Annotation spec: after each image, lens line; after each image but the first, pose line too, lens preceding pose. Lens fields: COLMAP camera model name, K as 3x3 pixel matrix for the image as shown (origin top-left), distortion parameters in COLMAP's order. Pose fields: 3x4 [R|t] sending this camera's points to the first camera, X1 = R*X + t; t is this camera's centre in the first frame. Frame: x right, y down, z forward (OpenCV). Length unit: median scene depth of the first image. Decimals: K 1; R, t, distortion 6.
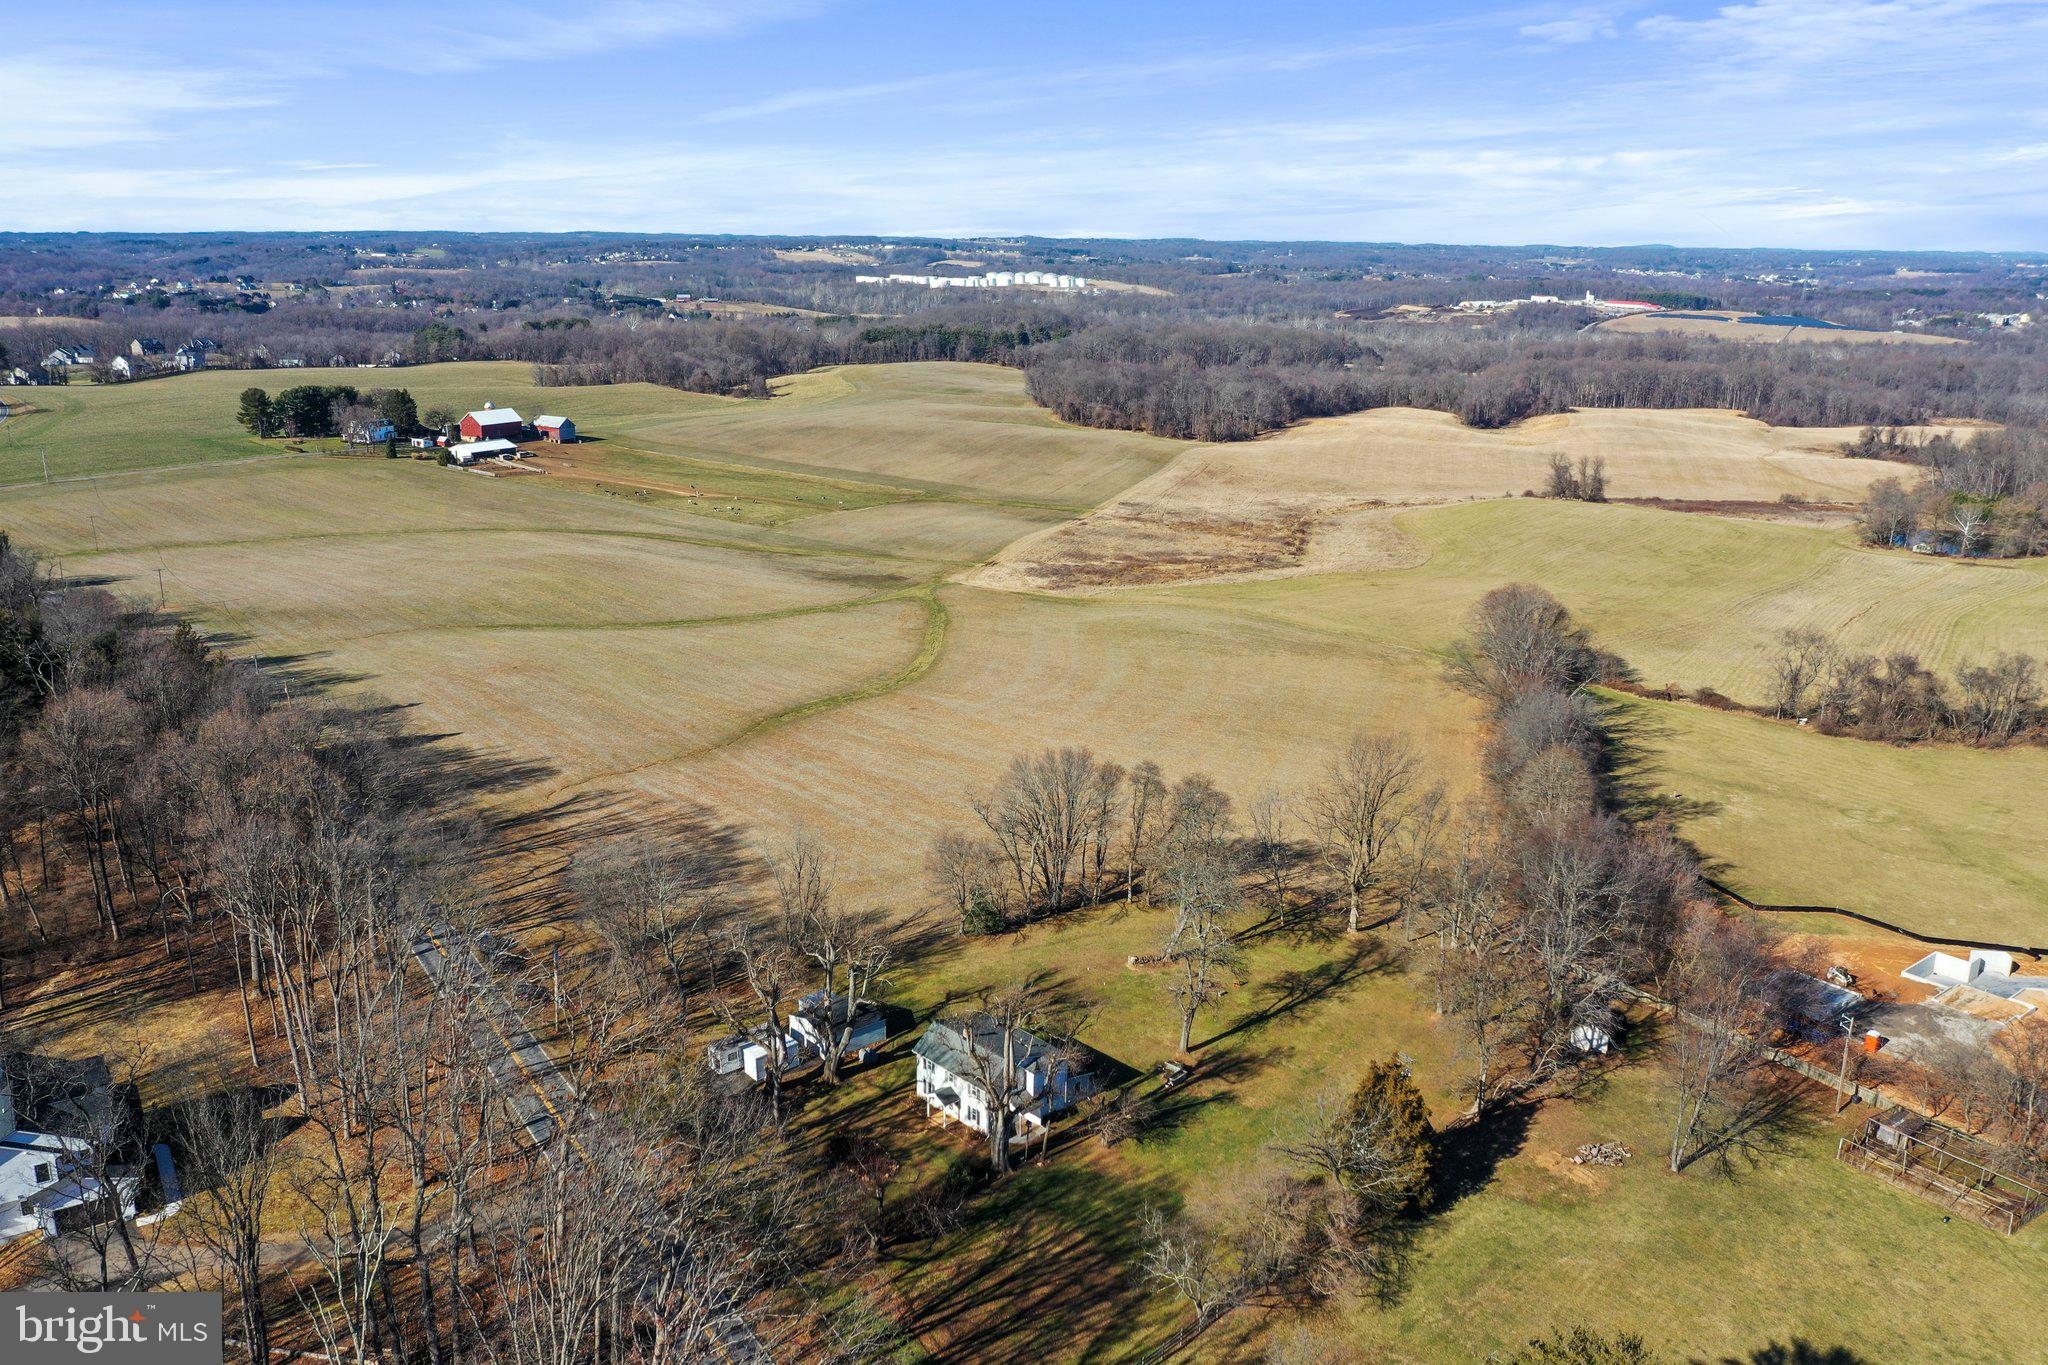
lens RADIAL K [[1626.3, 0, 1017.9], [0, 1626.3, 705.4], [0, 0, 1]] dist [-0.003706, -0.002656]
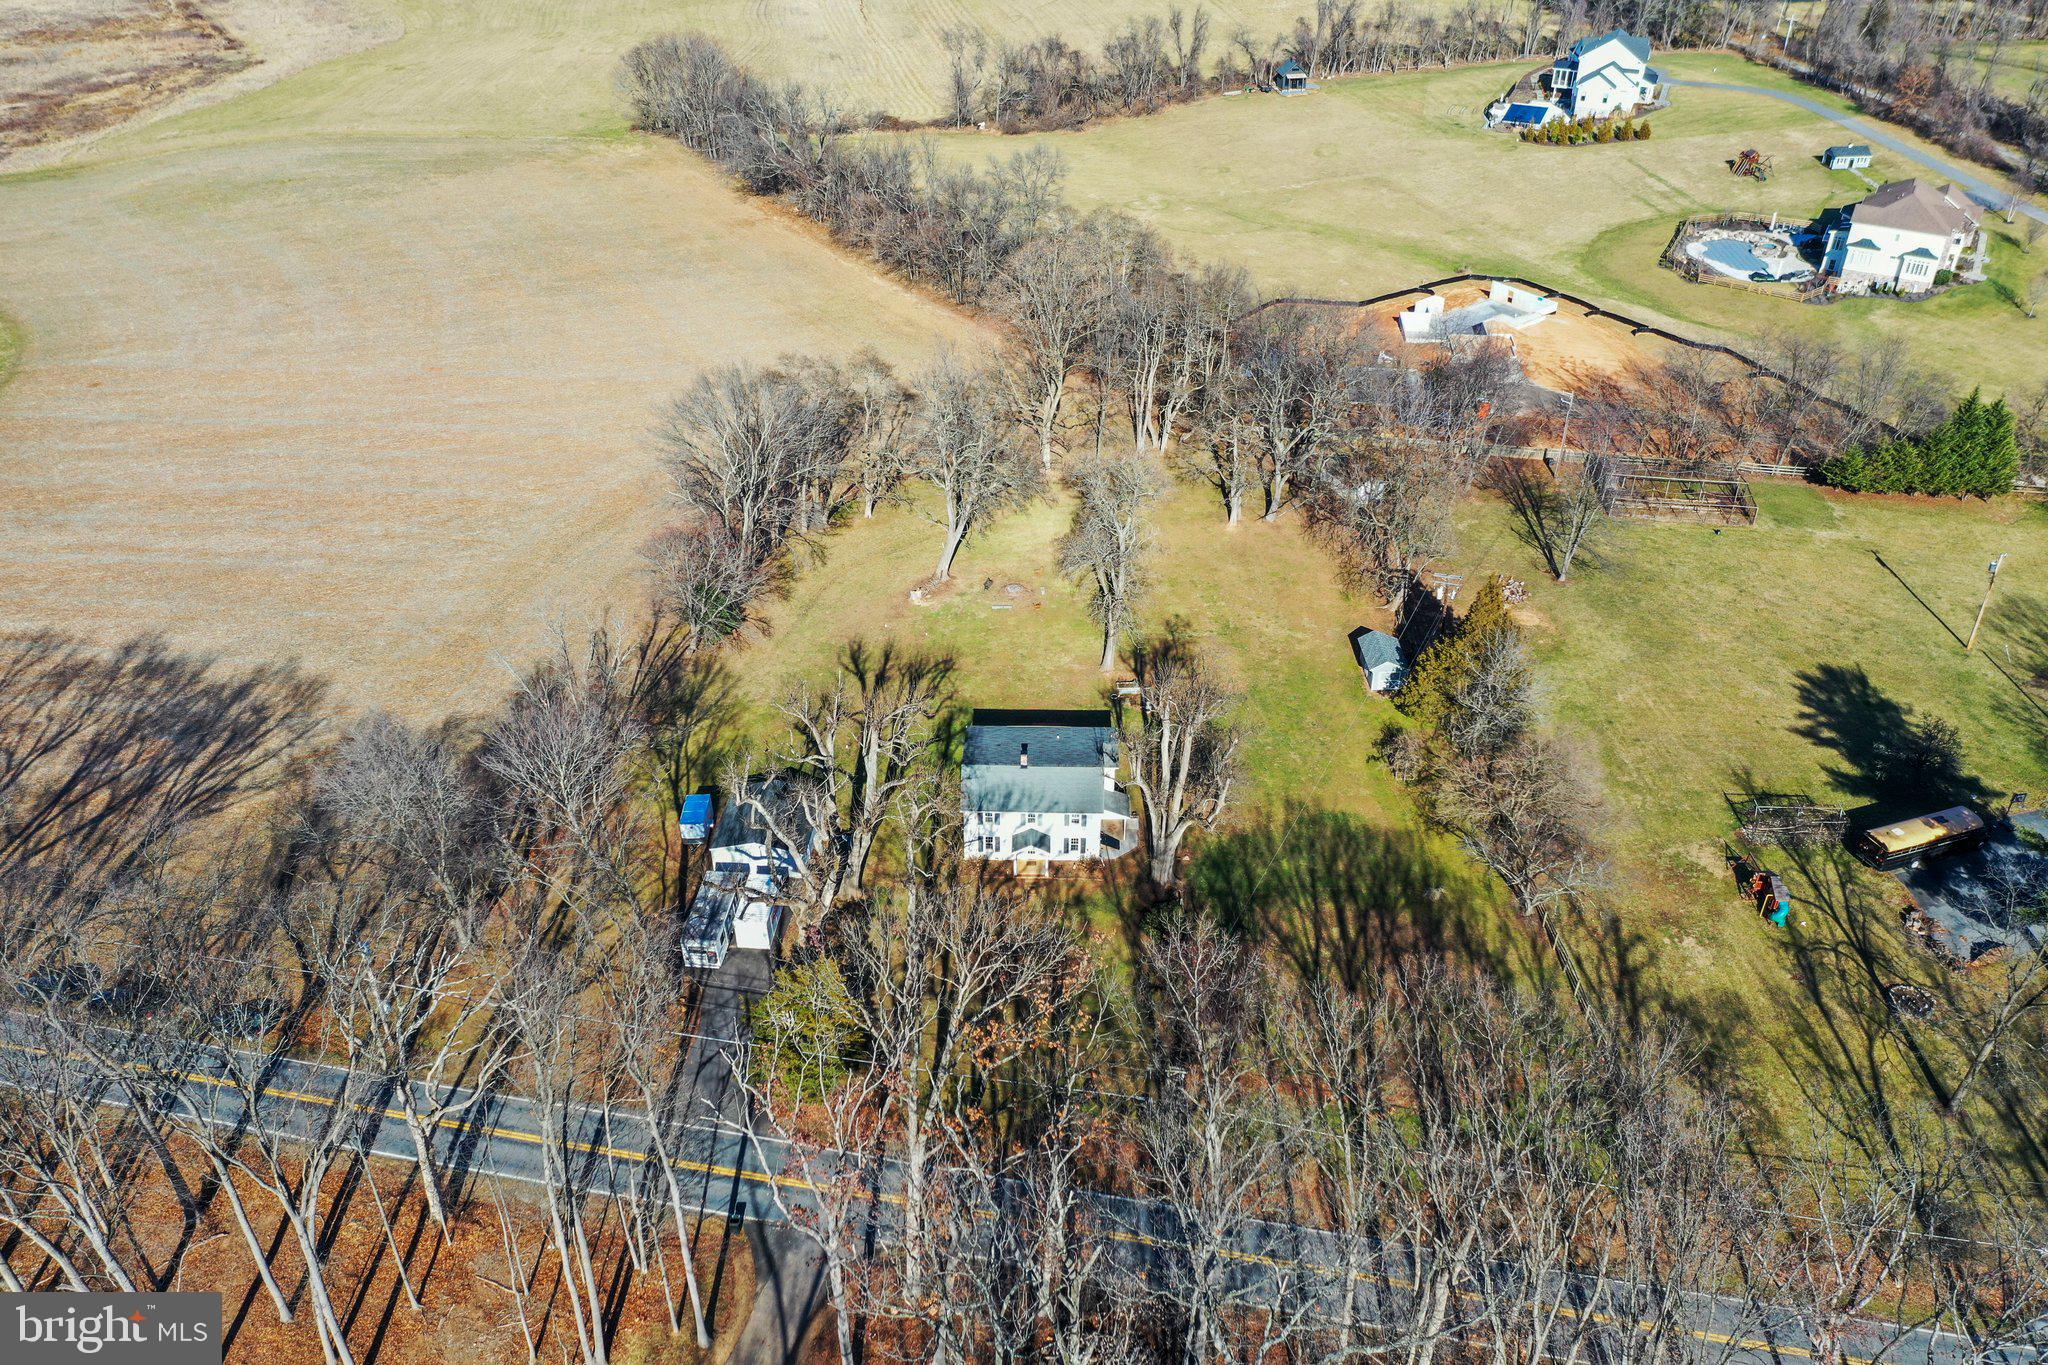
lens RADIAL K [[1626.3, 0, 1017.9], [0, 1626.3, 705.4], [0, 0, 1]] dist [-0.003706, -0.002656]
pose [[0.696861, -0.418420, 0.582503, -0.382967], [0.205810, 0.894689, 0.396452, -0.104098], [-0.687042, -0.156387, 0.709588, 0.369289]]
